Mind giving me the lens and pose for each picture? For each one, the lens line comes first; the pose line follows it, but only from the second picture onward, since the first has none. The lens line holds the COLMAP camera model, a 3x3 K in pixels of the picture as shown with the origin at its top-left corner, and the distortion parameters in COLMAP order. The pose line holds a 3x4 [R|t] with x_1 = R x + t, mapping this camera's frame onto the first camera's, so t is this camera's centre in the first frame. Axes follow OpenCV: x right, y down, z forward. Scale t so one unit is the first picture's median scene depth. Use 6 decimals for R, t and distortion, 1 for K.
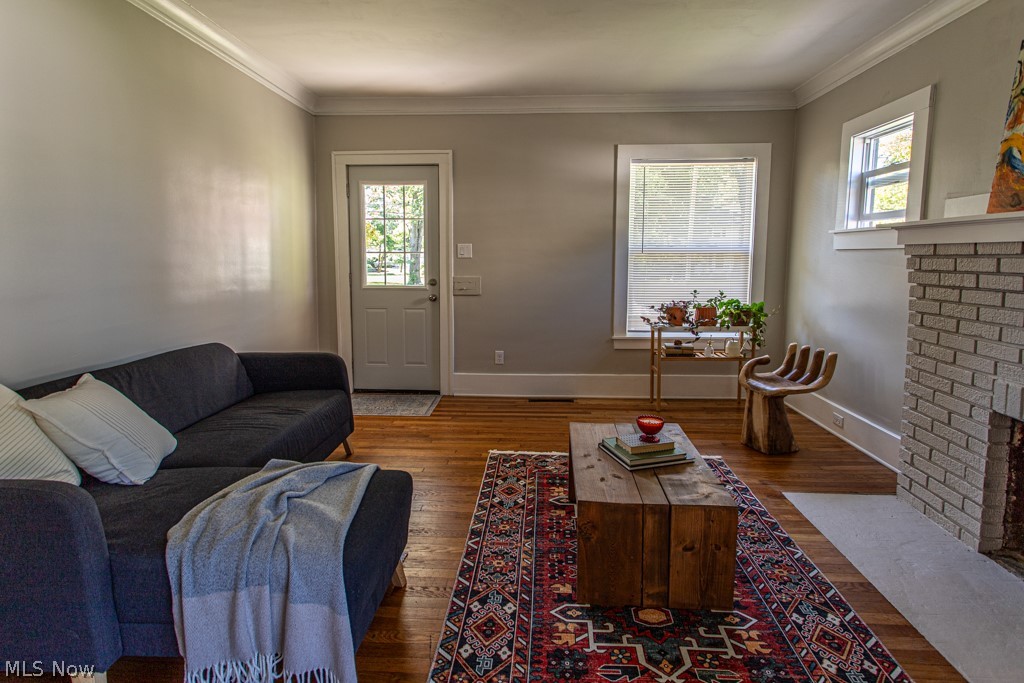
lens RADIAL K [[517.4, 0, 516.0], [0, 517.4, 306.9], [0, 0, 1]] dist [0.003364, 0.001012]
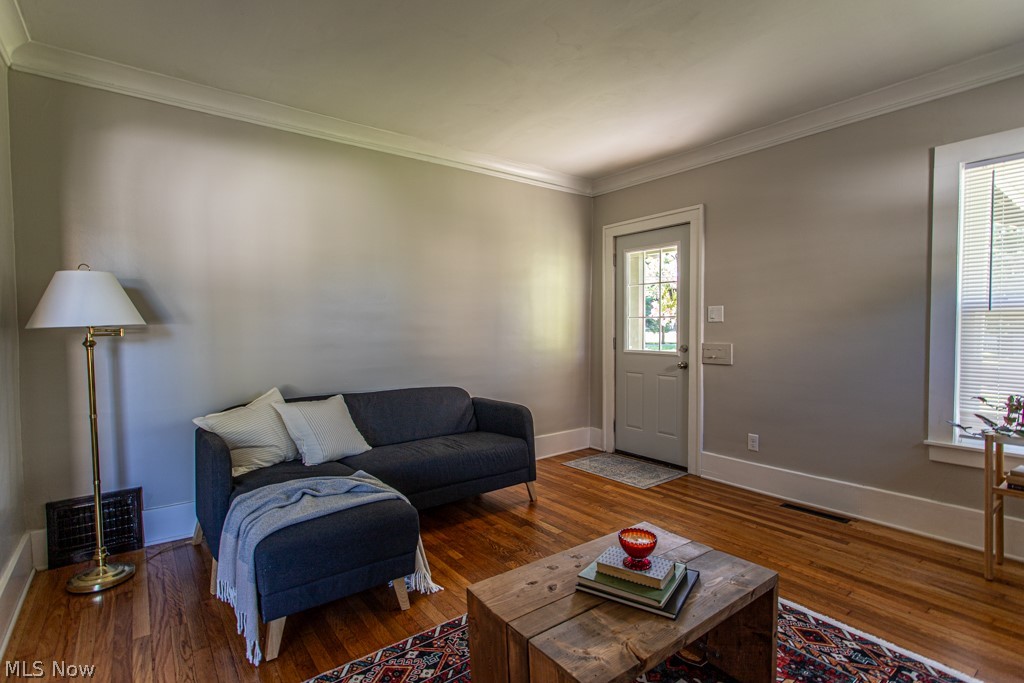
lens RADIAL K [[498.5, 0, 512.0], [0, 498.5, 341.5], [0, 0, 1]] dist [0.002373, 0.000697]
pose [[0.644853, 0.018290, -0.764088, 0.389781], [-0.068103, 0.997112, -0.033609, -0.010806], [0.761267, 0.073710, 0.644236, 0.228547]]
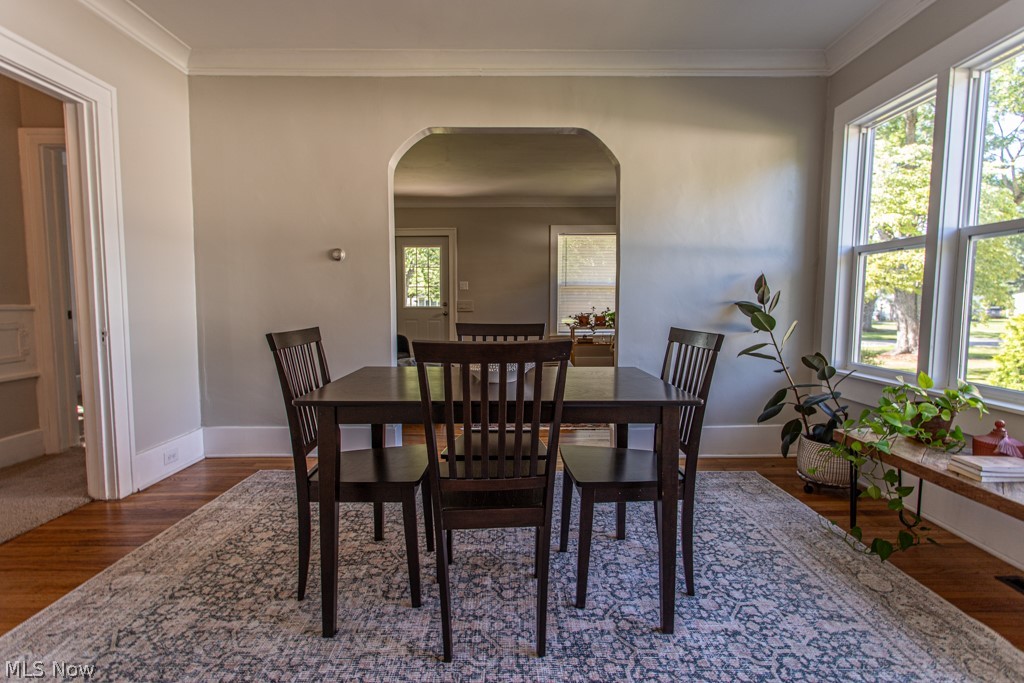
lens RADIAL K [[484.2, 0, 512.0], [0, 484.2, 341.5], [0, 0, 1]] dist [0.004539, 0.000147]
pose [[0.999089, -0.005867, 0.042272, -0.009305], [0.006806, 0.999732, -0.022105, 0.136010], [-0.042131, 0.022373, 0.998862, -0.731071]]
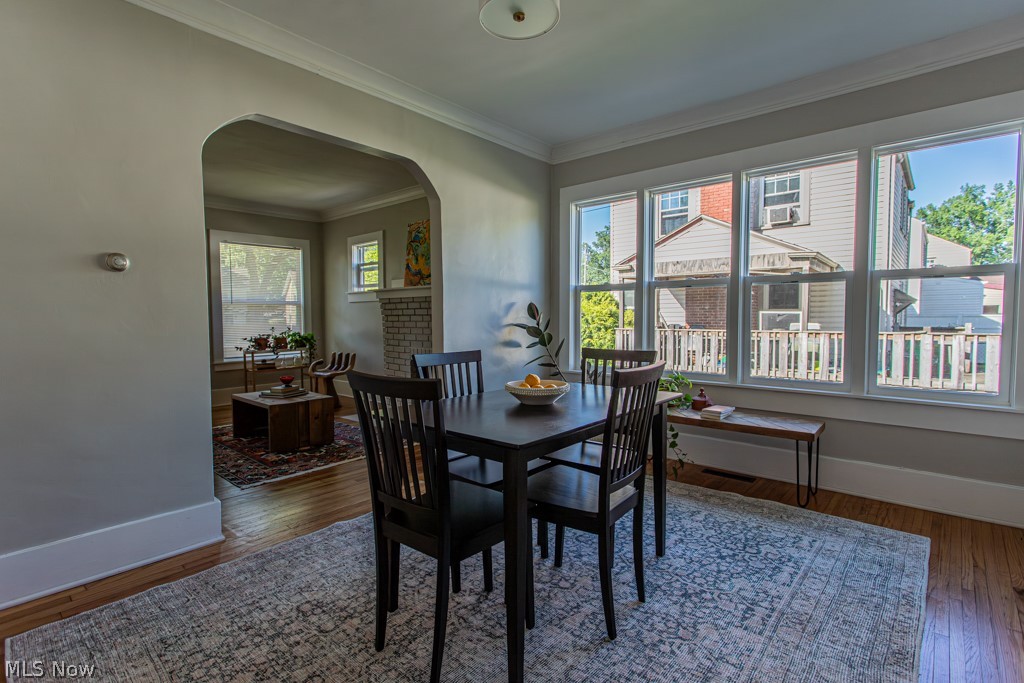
lens RADIAL K [[498.5, 0, 512.0], [0, 498.5, 341.5], [0, 0, 1]] dist [0.002373, 0.000697]
pose [[0.621273, -0.046700, 0.782202, -0.441547], [0.086641, 0.996196, -0.009339, 0.099647], [-0.778790, 0.073573, 0.622955, -0.584303]]
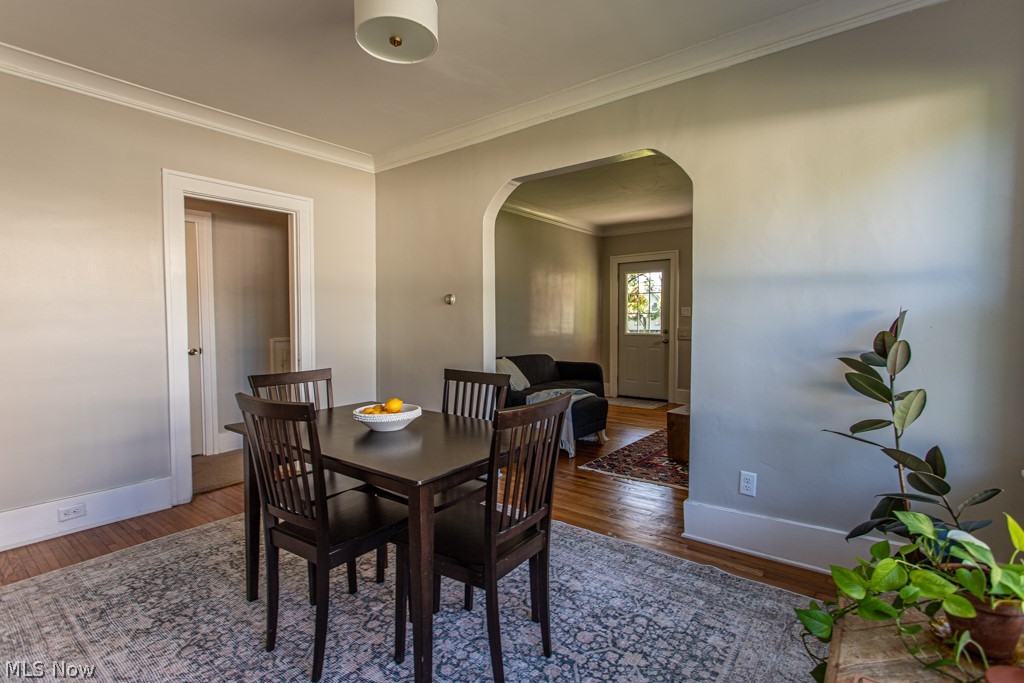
lens RADIAL K [[489.8, 0, 512.0], [0, 489.8, 341.5], [0, 0, 1]] dist [0.004855, 0.000773]
pose [[0.812598, 0.019345, -0.582503, 0.409406], [-0.052846, 0.997778, -0.040586, 0.085091], [0.580424, 0.063763, 0.811814, -0.617654]]
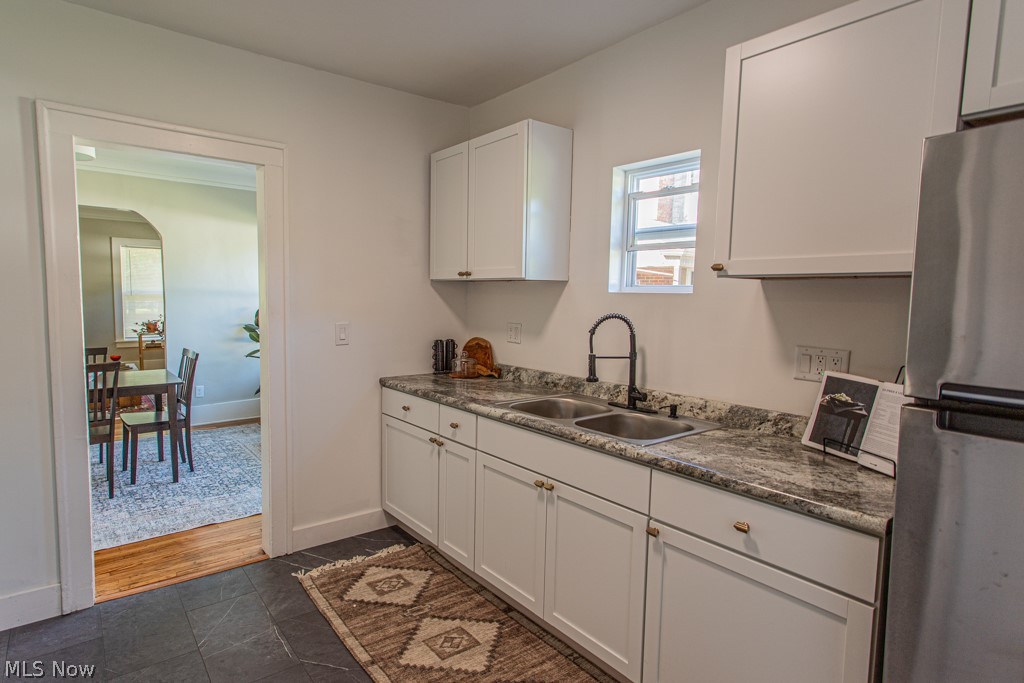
lens RADIAL K [[545.5, 0, 468.3], [0, 545.5, 336.7], [0, 0, 1]] dist [-0.001169, -0.000190]
pose [[0.771299, -0.043501, 0.634985, -0.086414], [0.050039, 0.998718, 0.007639, 0.106700], [-0.634503, 0.025882, 0.772487, -1.515327]]
